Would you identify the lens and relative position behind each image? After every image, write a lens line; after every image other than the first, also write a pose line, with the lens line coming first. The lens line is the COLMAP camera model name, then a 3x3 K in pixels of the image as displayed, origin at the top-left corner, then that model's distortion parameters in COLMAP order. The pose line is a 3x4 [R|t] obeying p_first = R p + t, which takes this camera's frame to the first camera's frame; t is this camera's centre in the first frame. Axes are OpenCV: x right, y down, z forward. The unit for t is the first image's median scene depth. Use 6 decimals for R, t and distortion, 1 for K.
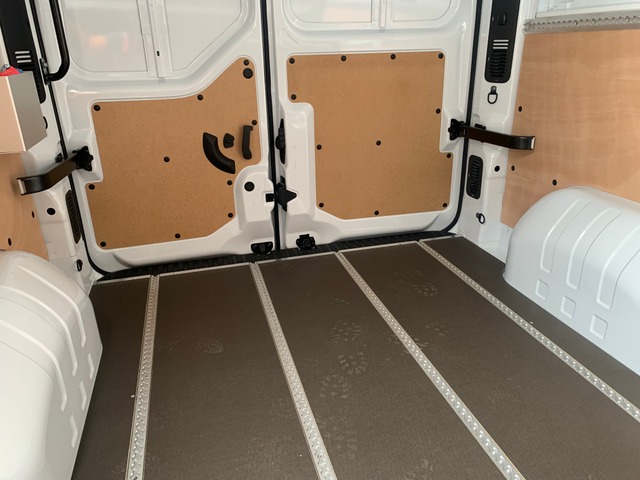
lens RADIAL K [[485.8, 0, 322.5], [0, 485.8, 240.3], [0, 0, 1]] dist [0.036233, -0.044487]
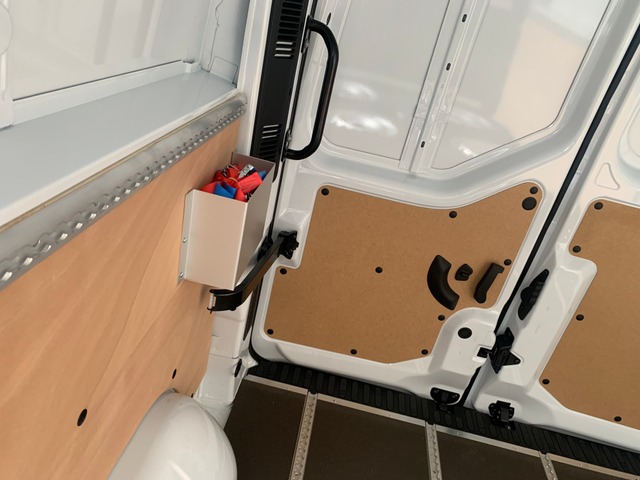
lens RADIAL K [[485.8, 0, 318.0], [0, 485.8, 239.7], [0, 0, 1]] dist [0.036233, -0.044487]
pose [[0.897136, 0.362524, -0.252435, -0.220244], [-0.352691, 0.931885, 0.084849, -0.233308], [0.266001, 0.012910, 0.963886, 0.218156]]
